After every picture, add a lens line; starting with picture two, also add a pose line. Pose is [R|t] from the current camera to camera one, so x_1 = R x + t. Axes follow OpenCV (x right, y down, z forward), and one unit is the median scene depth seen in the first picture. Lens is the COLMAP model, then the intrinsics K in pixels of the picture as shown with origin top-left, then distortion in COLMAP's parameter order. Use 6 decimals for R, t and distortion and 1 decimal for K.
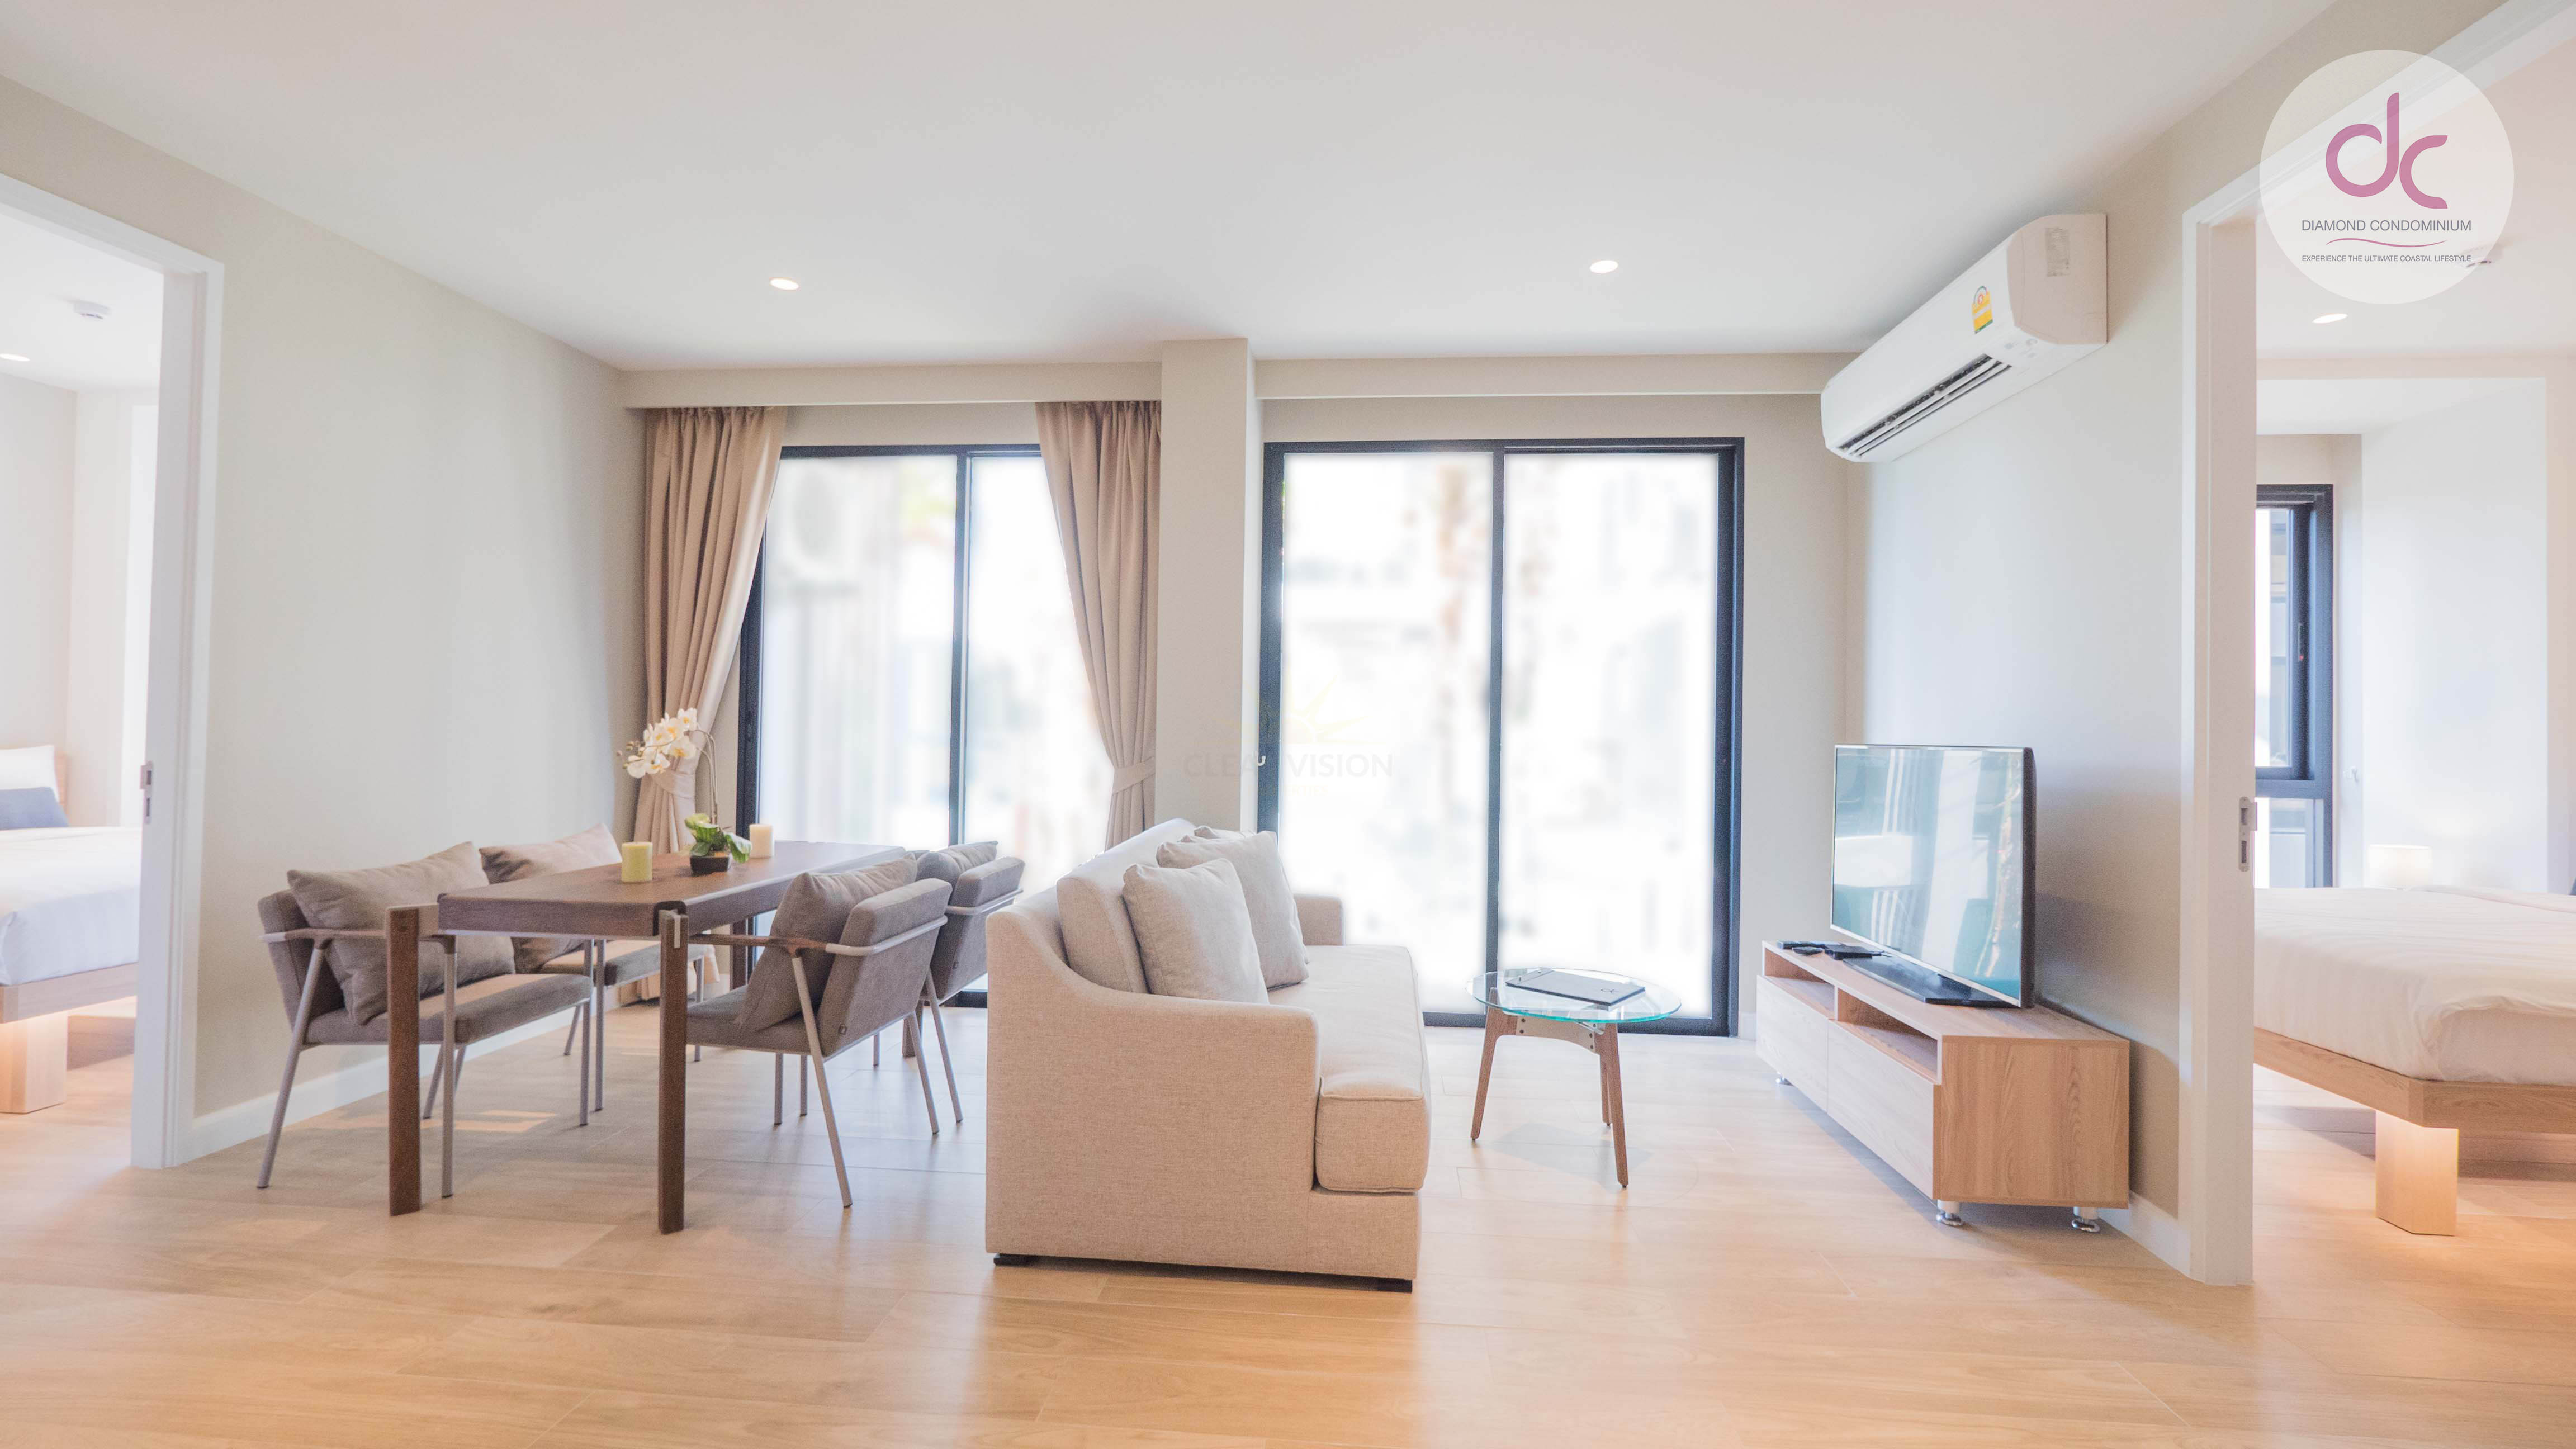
lens RADIAL K [[1105.7, 0, 1292.6], [0, 1105.7, 712.5], [0, 0, 1]] dist [-0.000005, 0.000400]
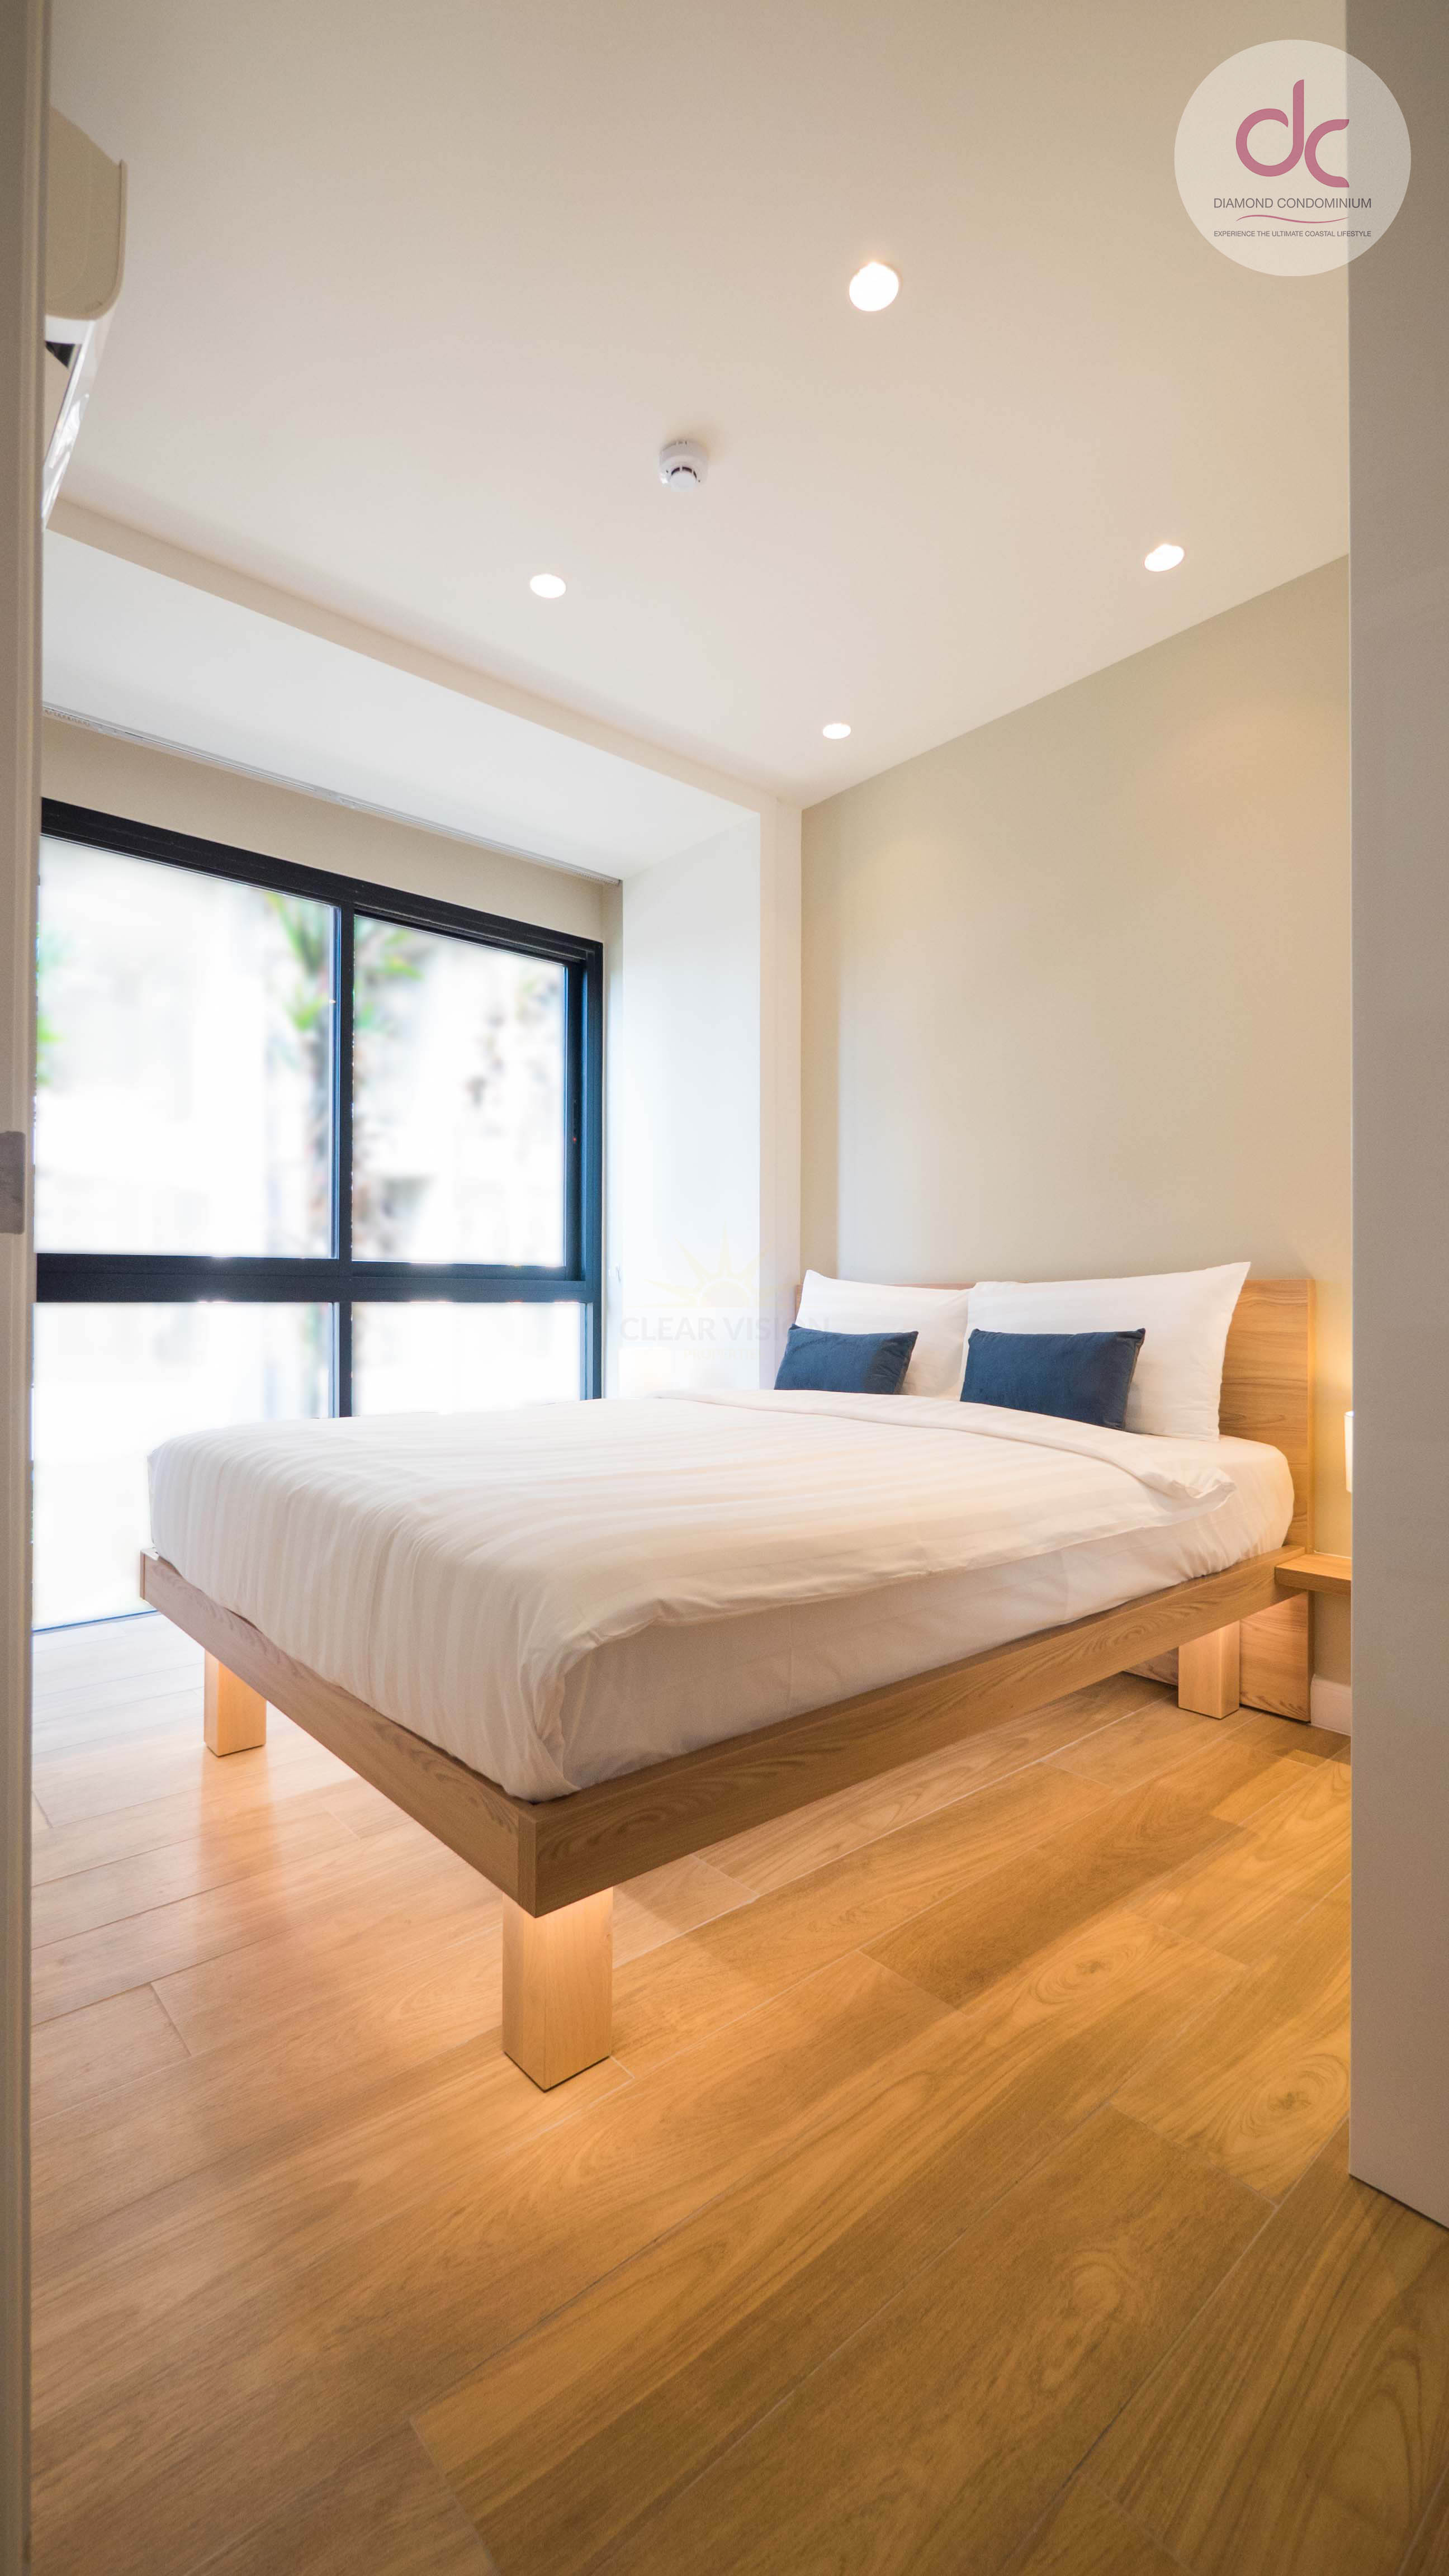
lens RADIAL K [[1105.7, 0, 727.0], [0, 1105.7, 1294.2], [0, 0, 1]] dist [-0.000005, 0.000400]
pose [[0.696616, -0.011222, 0.717356, 0.672497], [0.000752, 0.999889, 0.014910, 0.101670], [-0.717444, -0.009847, 0.696547, 0.563028]]
